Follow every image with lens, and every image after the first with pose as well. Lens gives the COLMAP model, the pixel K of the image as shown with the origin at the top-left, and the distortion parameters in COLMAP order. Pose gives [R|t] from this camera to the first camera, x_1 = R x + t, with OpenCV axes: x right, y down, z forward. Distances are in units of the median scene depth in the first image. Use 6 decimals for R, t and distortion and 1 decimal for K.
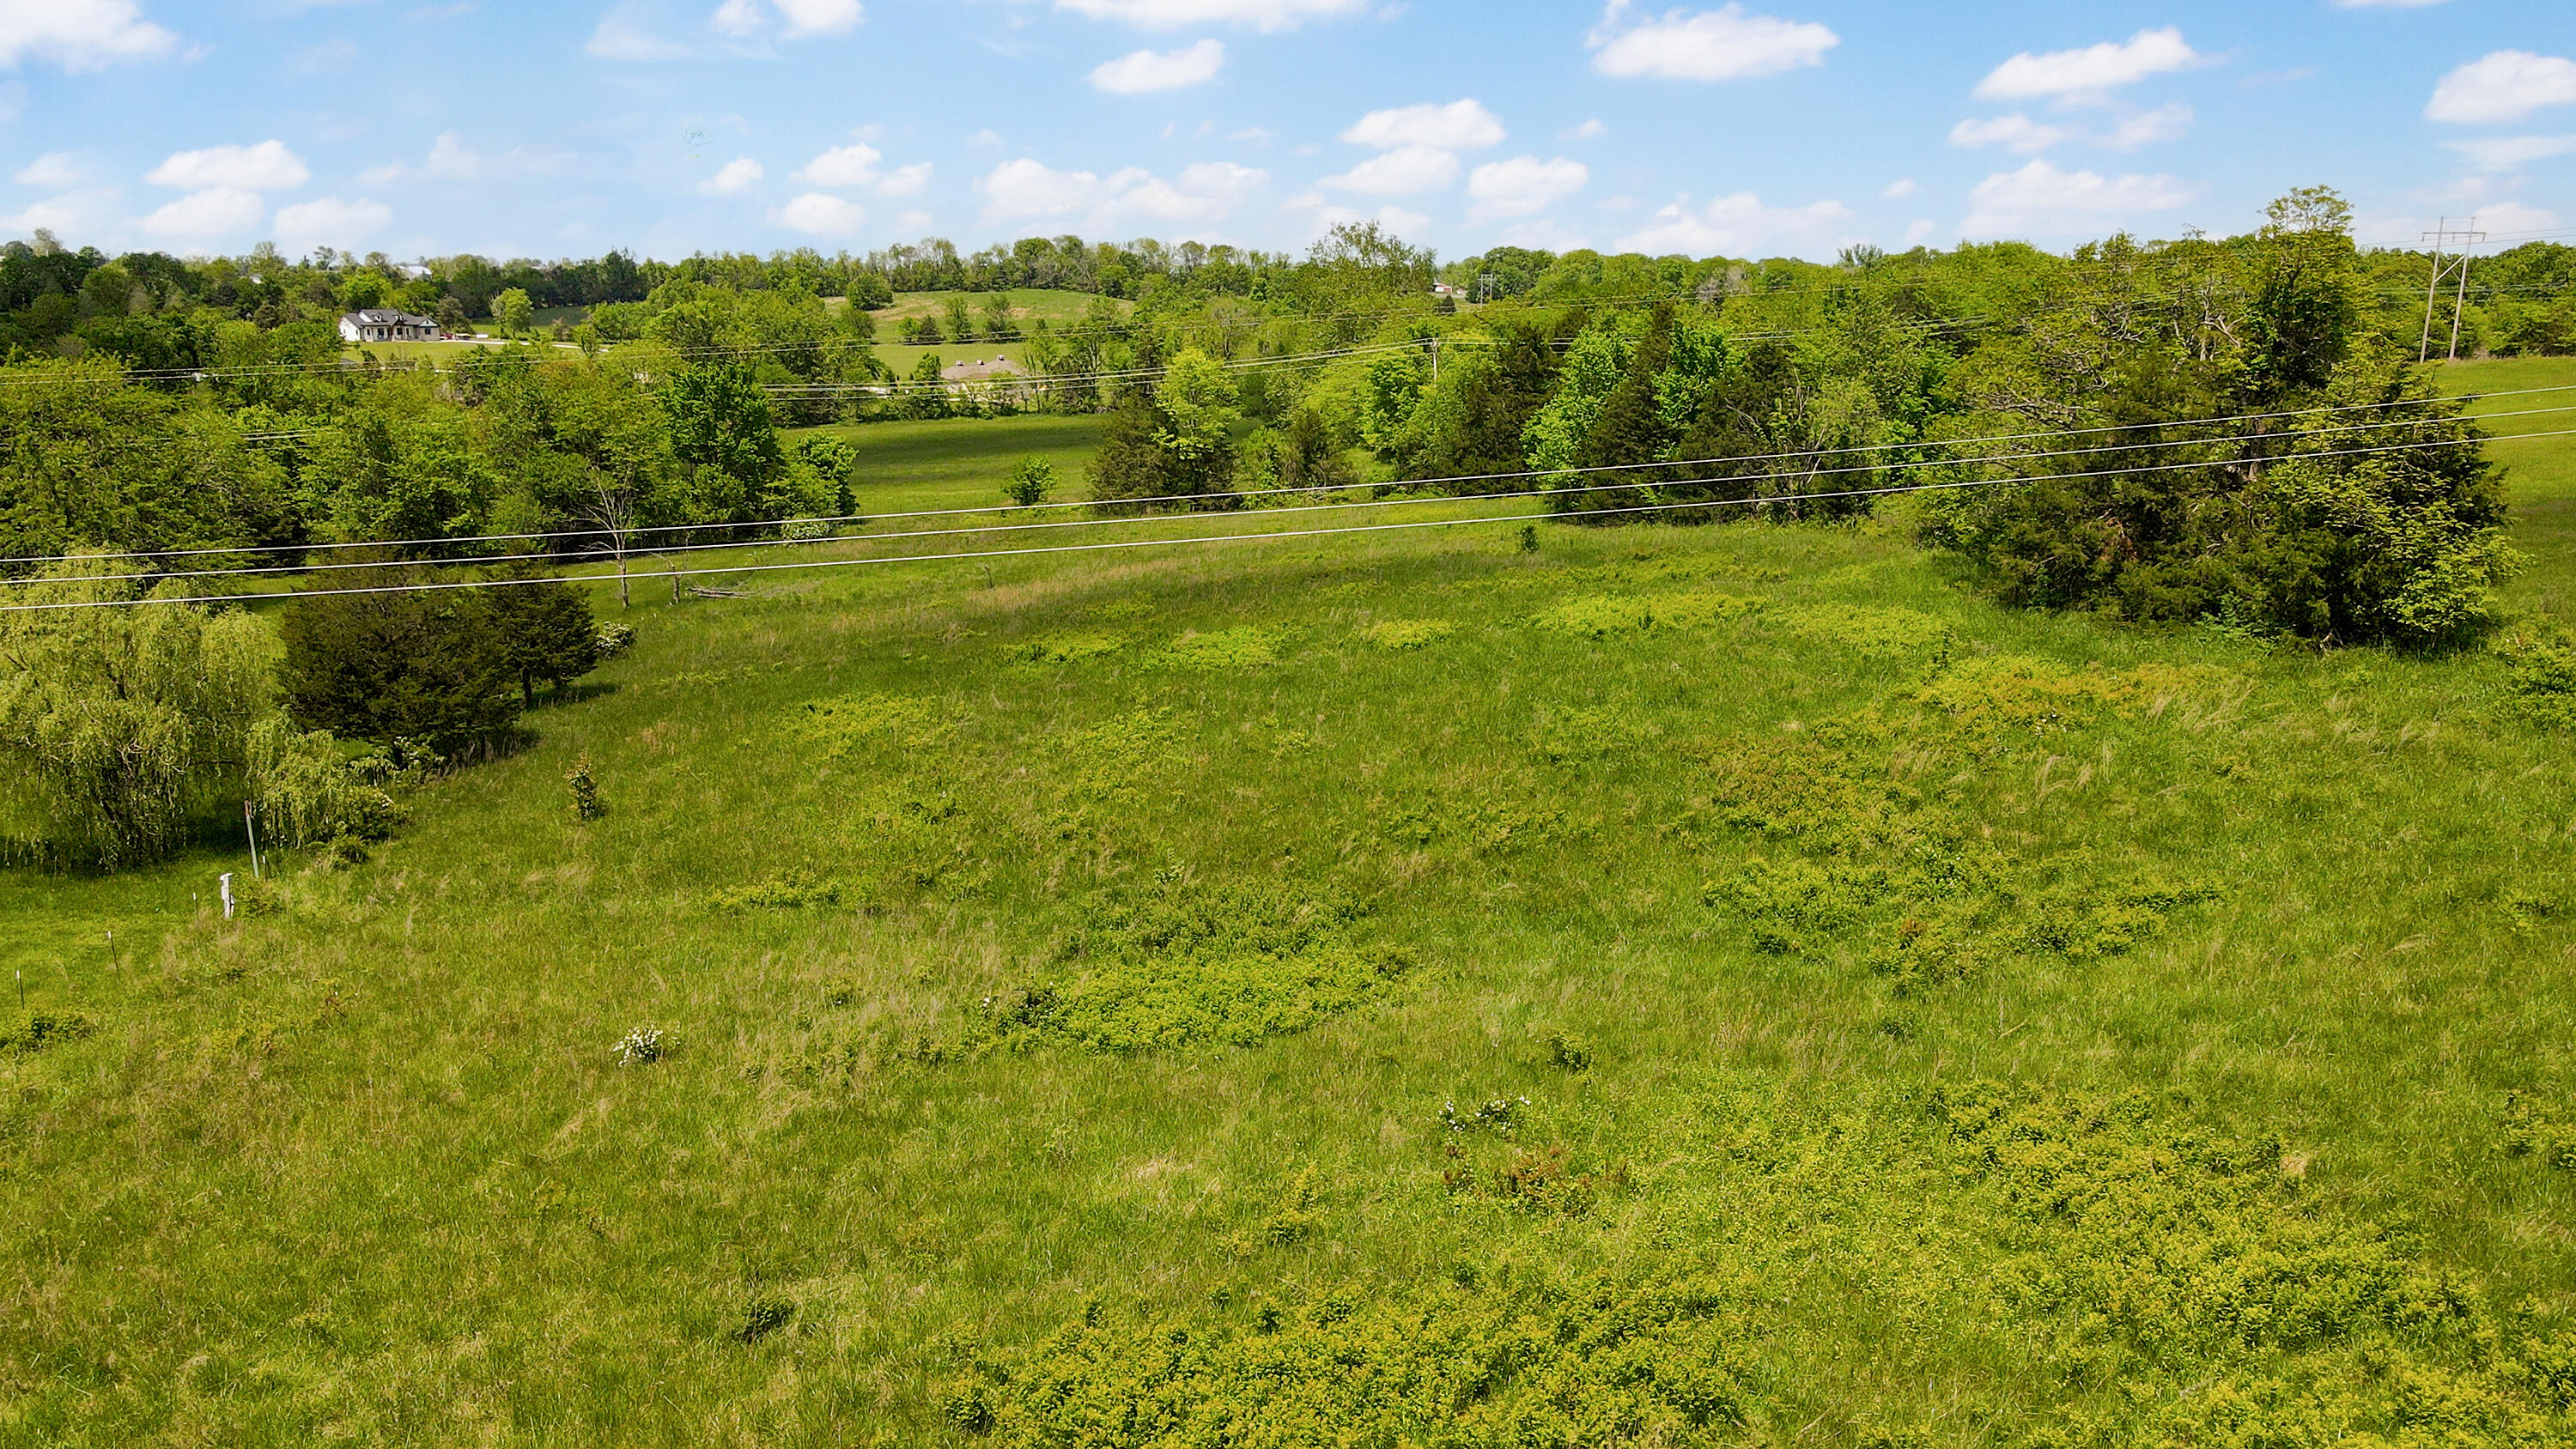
lens RADIAL K [[1899.6, 0, 1288.0], [0, 1899.6, 724.5], [0, 0, 1]] dist [0.019157, -0.004687]
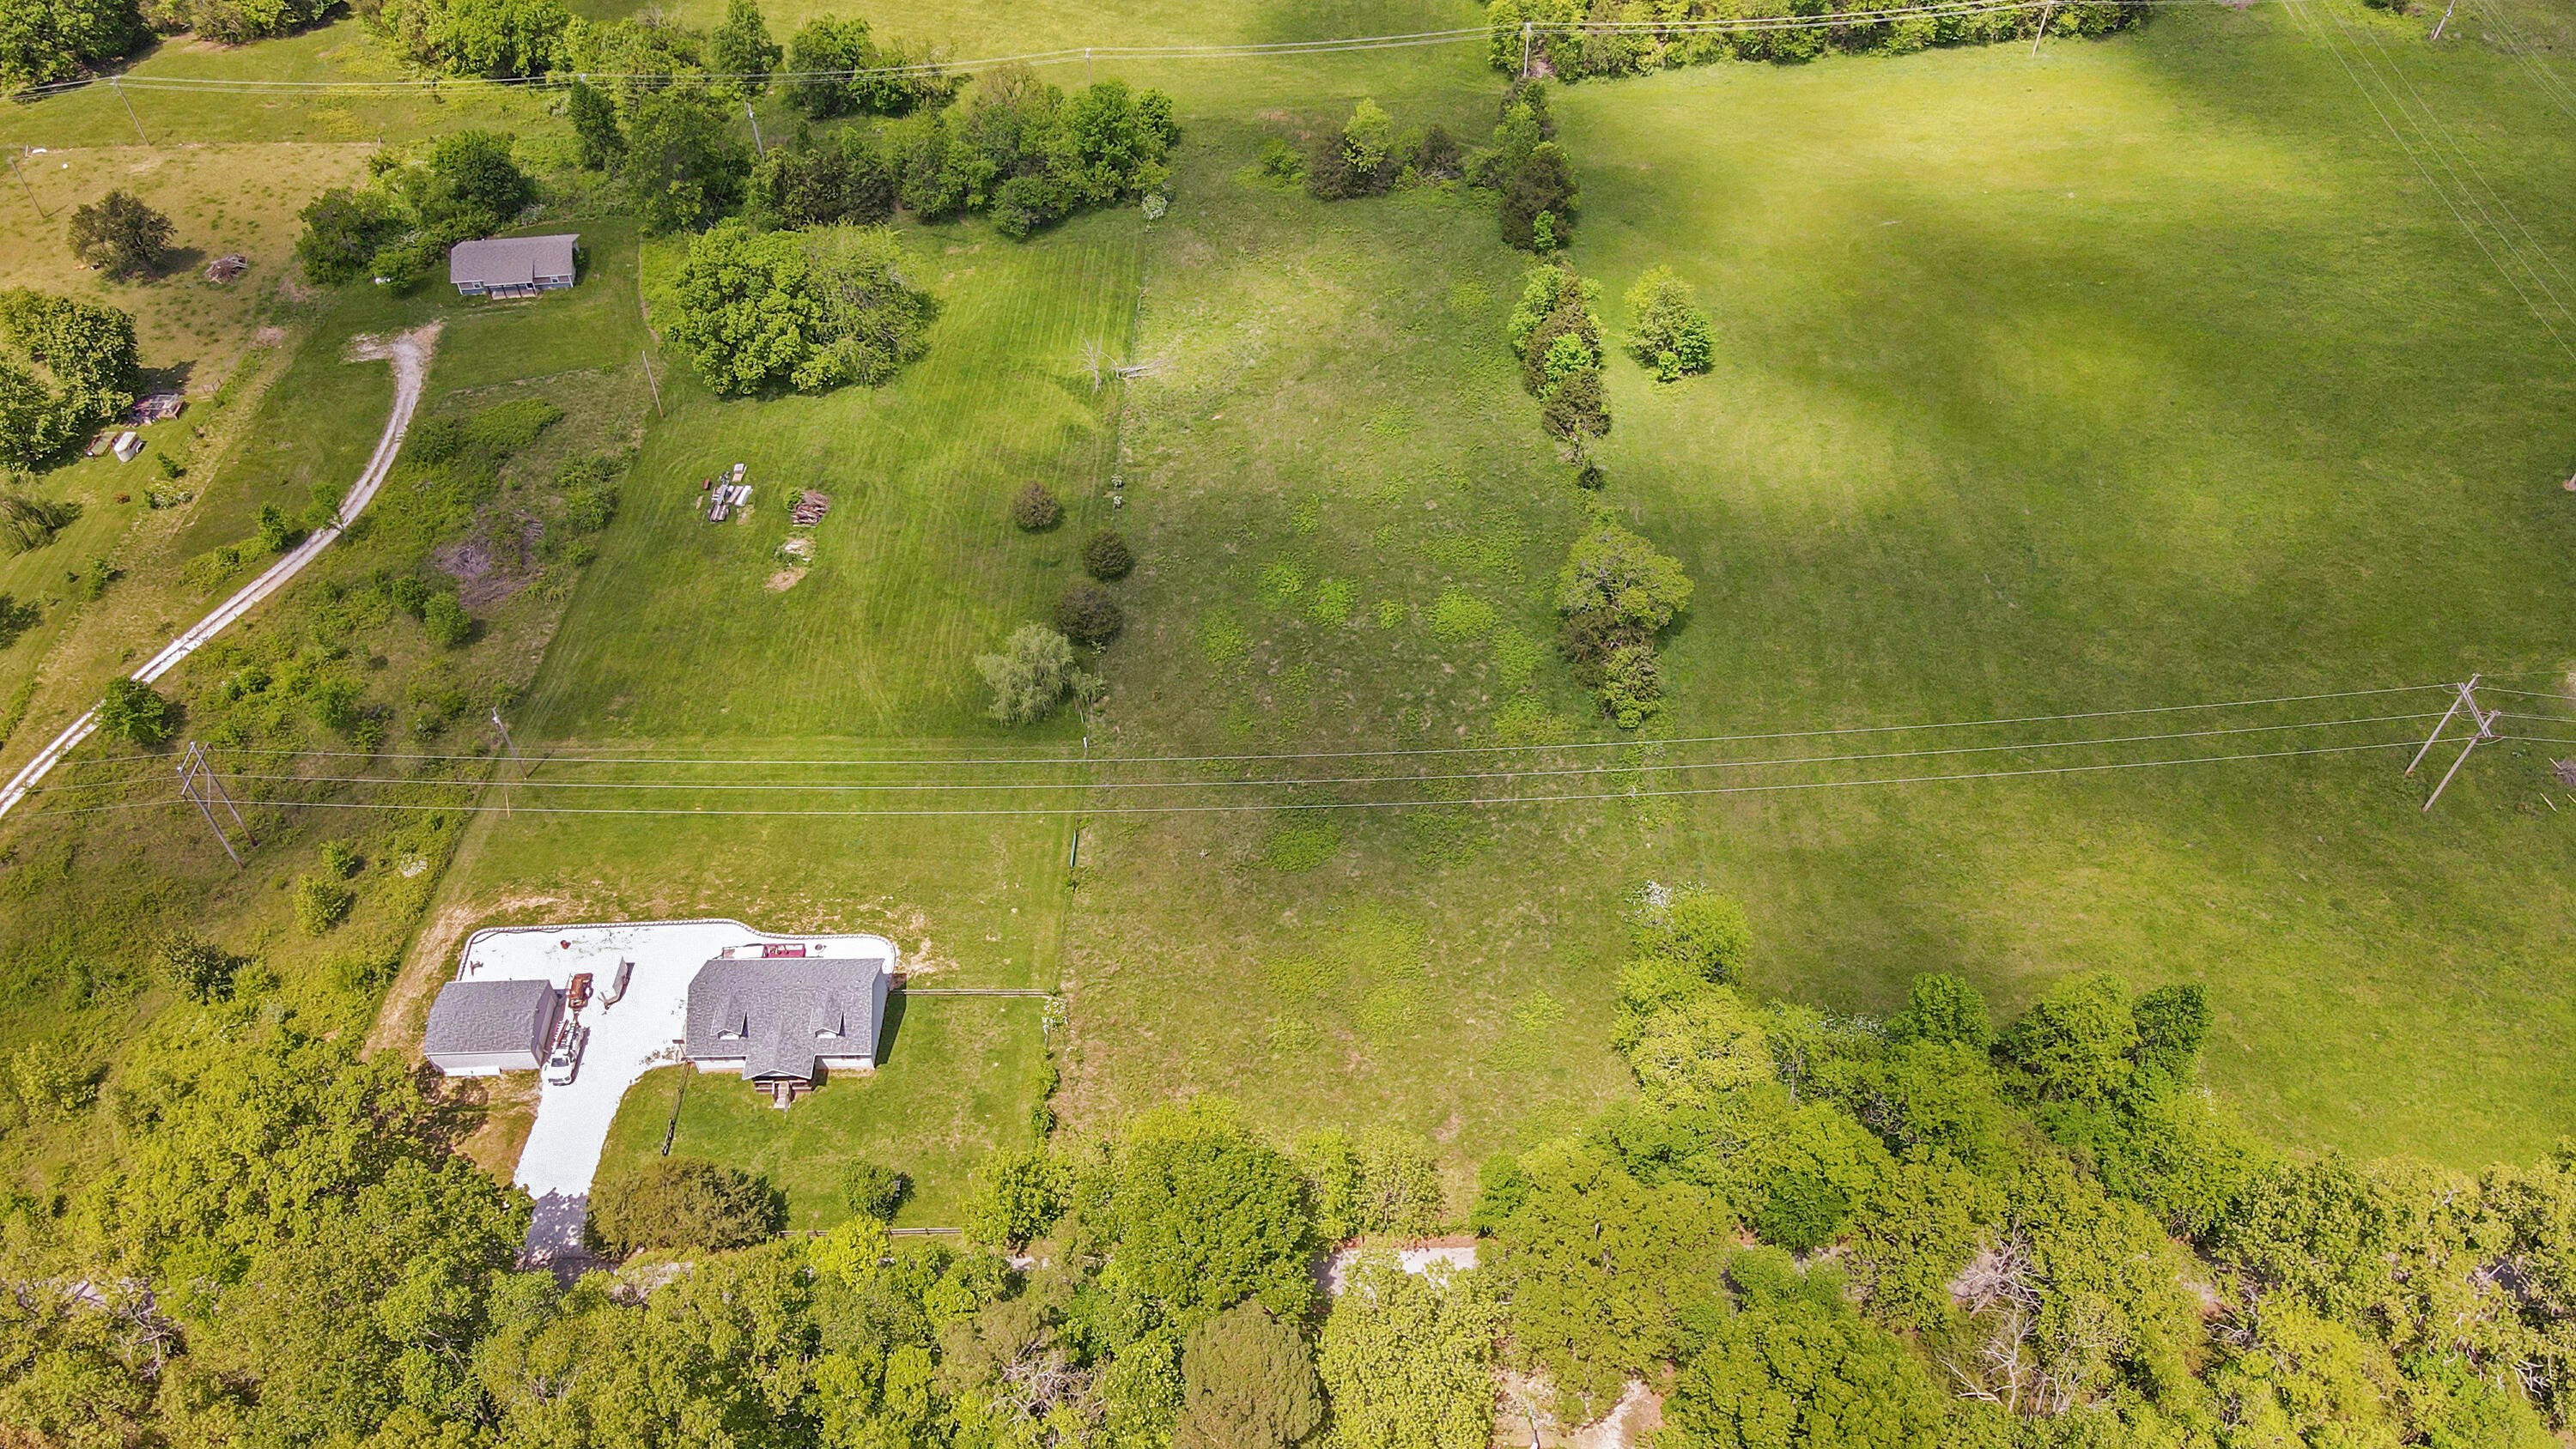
lens RADIAL K [[1899.6, 0, 1288.0], [0, 1899.6, 724.5], [0, 0, 1]] dist [0.019157, -0.004687]
pose [[0.992272, 0.090971, -0.084386, 0.073996], [-0.024466, 0.810165, 0.585691, -0.738978], [0.121648, -0.579100, 0.806130, -0.727197]]
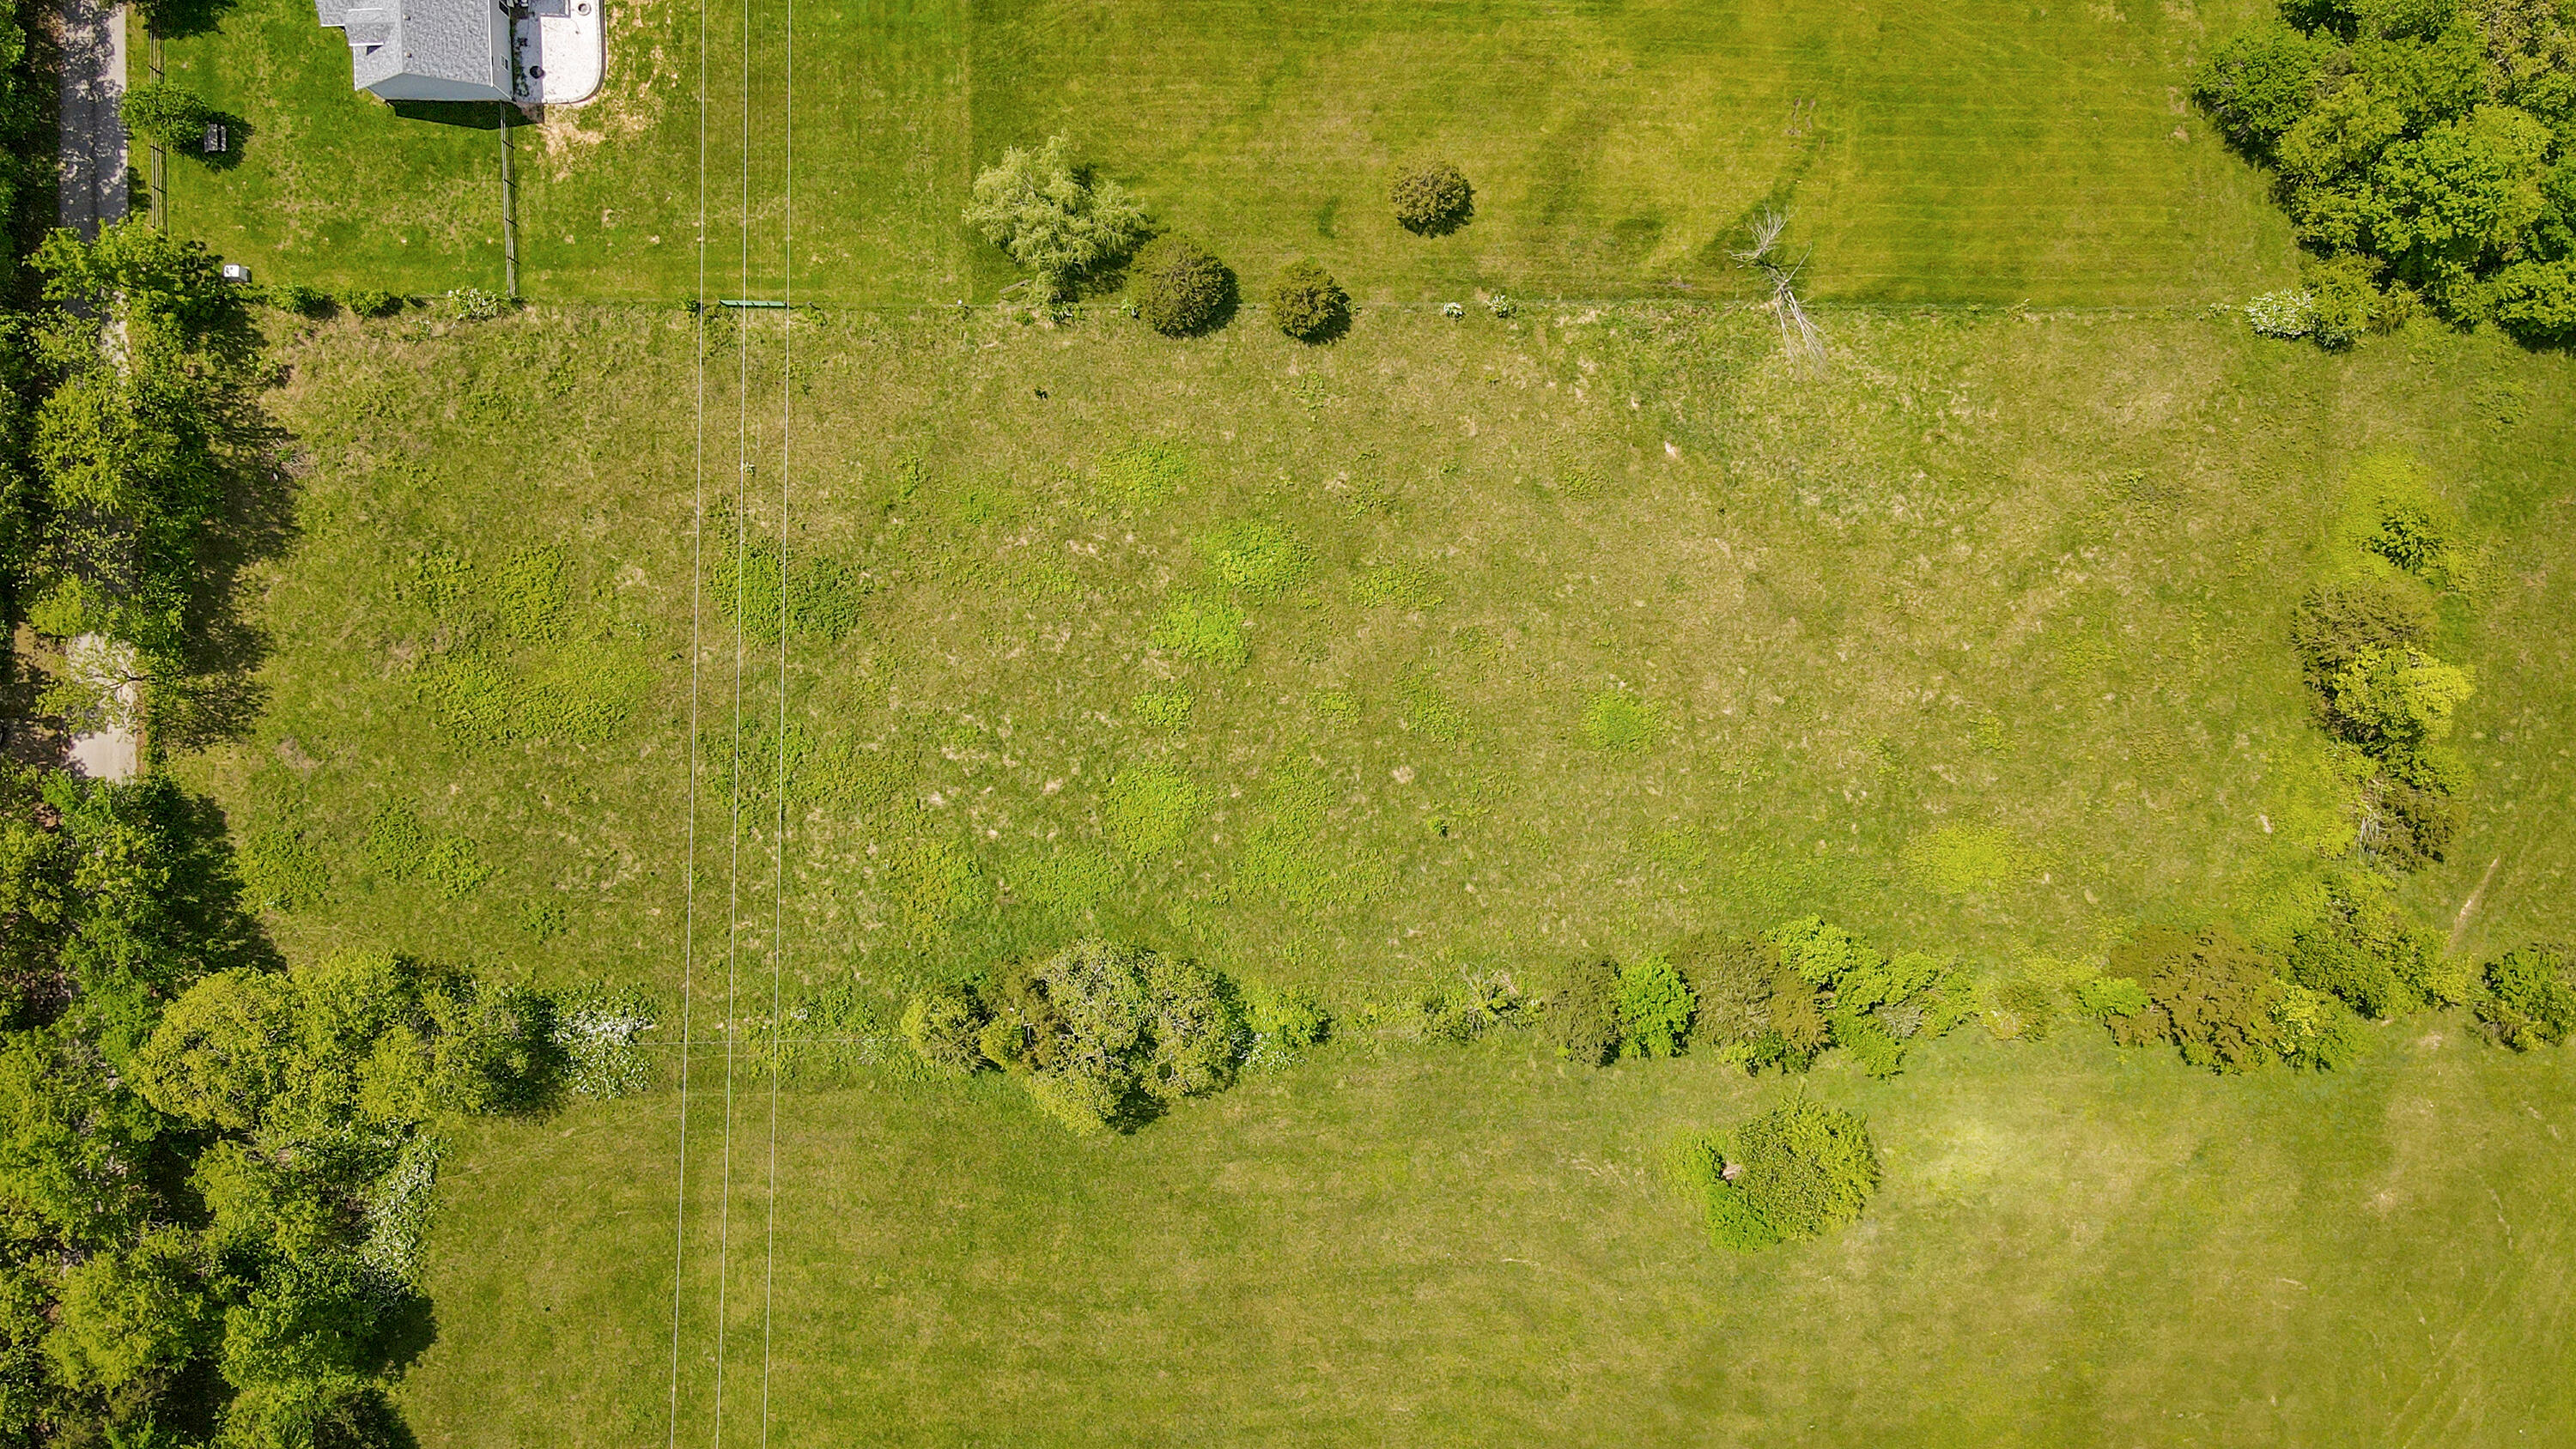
lens RADIAL K [[1899.6, 0, 1288.0], [0, 1899.6, 724.5], [0, 0, 1]] dist [0.019157, -0.004687]
pose [[-0.107345, 0.994181, -0.009025, 0.034657], [-0.196530, -0.012320, 0.980420, -0.961919], [0.974604, 0.107017, 0.196708, 0.286950]]
